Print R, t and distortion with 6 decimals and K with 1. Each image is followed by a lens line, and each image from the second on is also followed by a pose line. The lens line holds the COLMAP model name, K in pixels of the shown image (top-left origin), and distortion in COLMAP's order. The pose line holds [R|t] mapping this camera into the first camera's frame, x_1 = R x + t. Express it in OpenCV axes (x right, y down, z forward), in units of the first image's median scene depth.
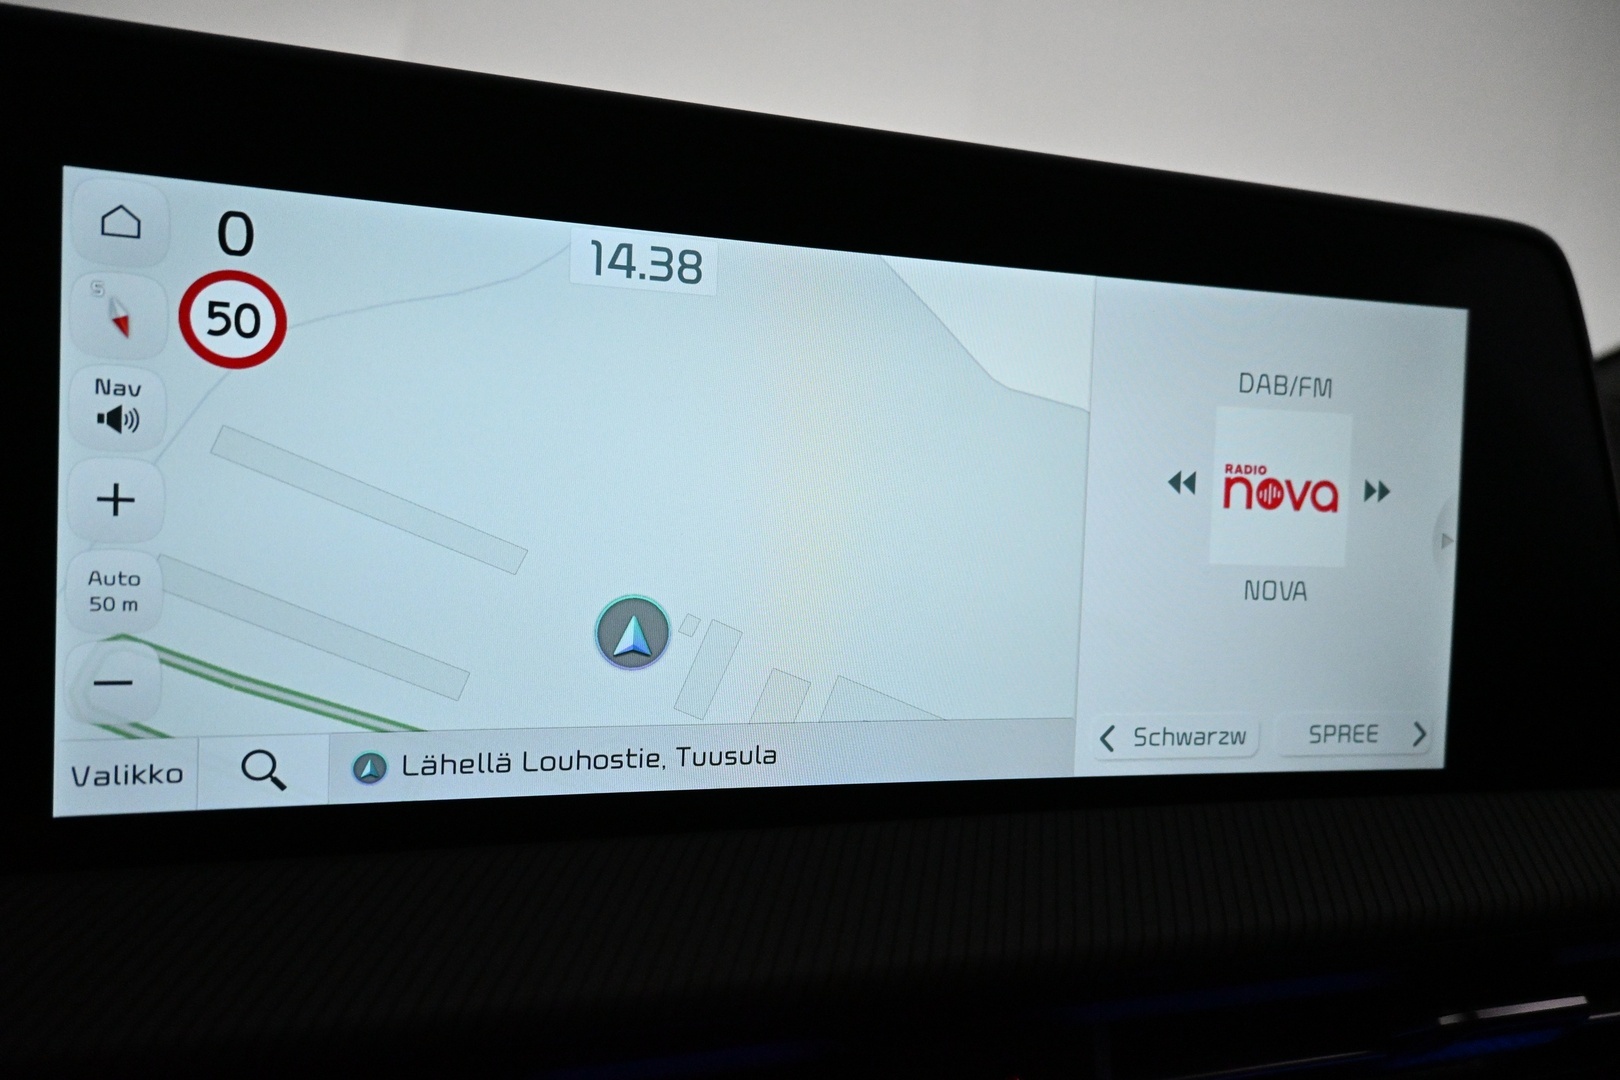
lens RADIAL K [[1126.4, 0, 810.0], [0, 1126.4, 540.0], [0, 0, 1]] dist [0.080643, -0.083734]
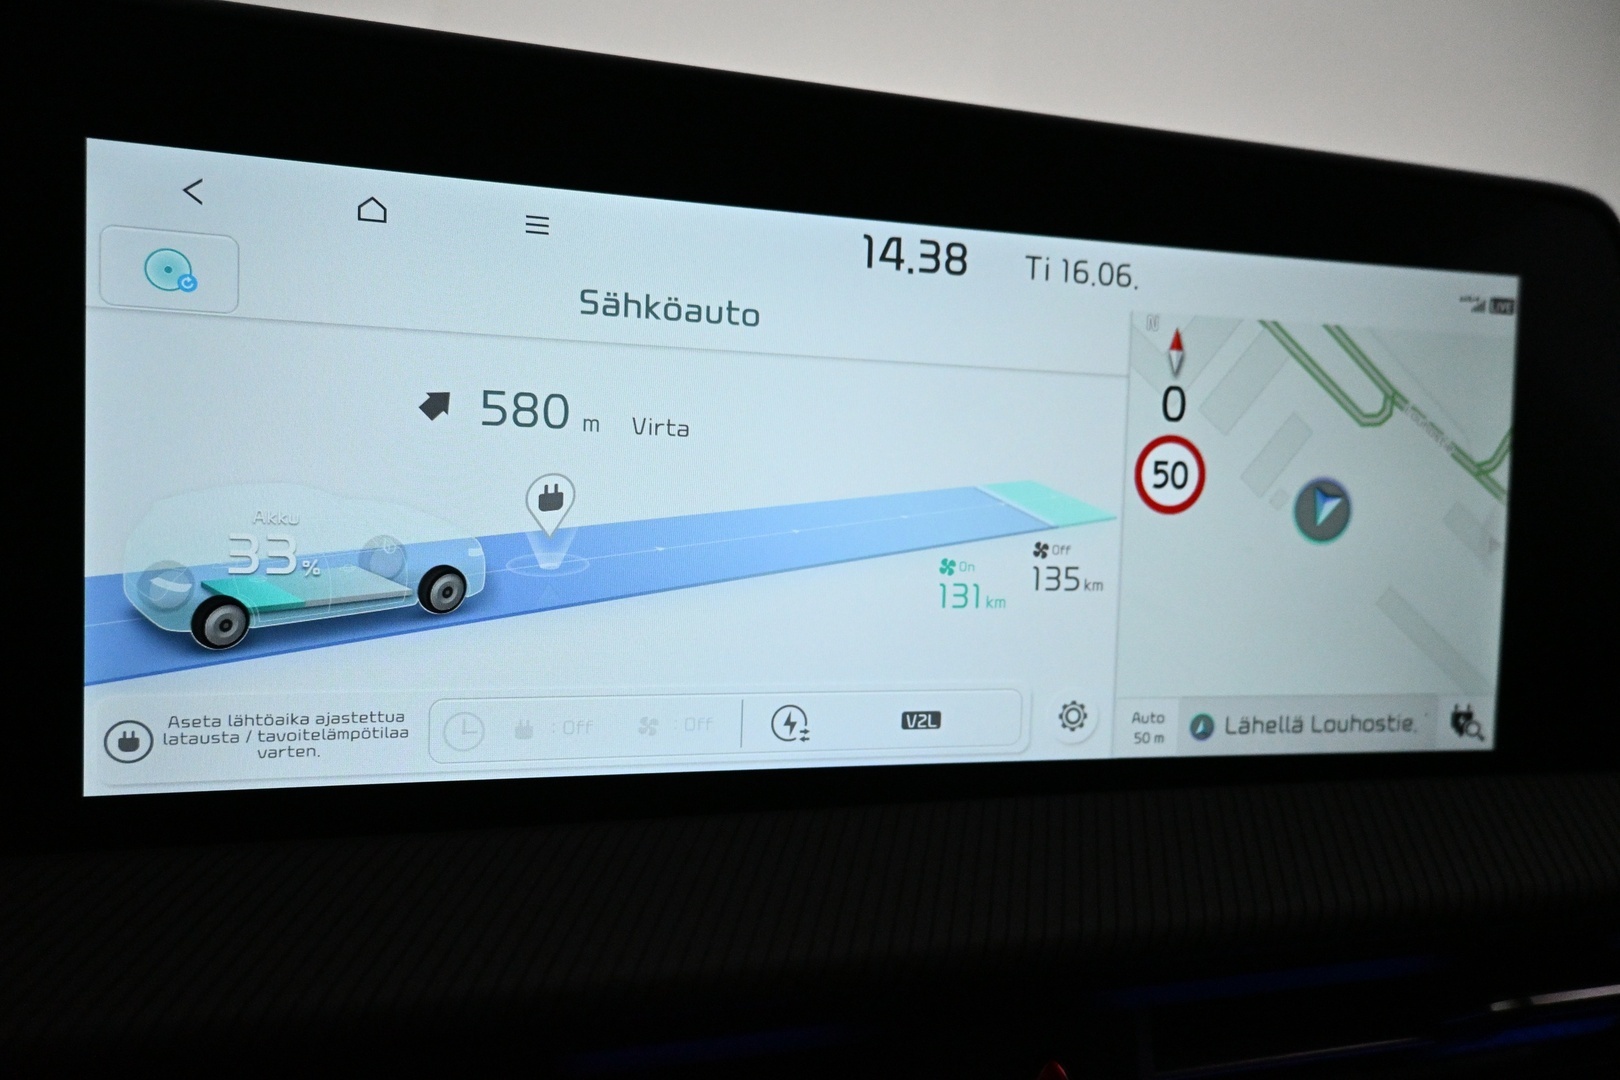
lens RADIAL K [[1149.0, 0, 810.0], [0, 1149.0, 540.0], [0, 0, 1]] dist [0.086526, -0.079237]
pose [[0.999884, -0.000534, -0.015191, -0.224533], [0.000834, 0.999805, 0.019738, -0.005653], [0.015177, -0.019748, 0.999690, -0.062269]]
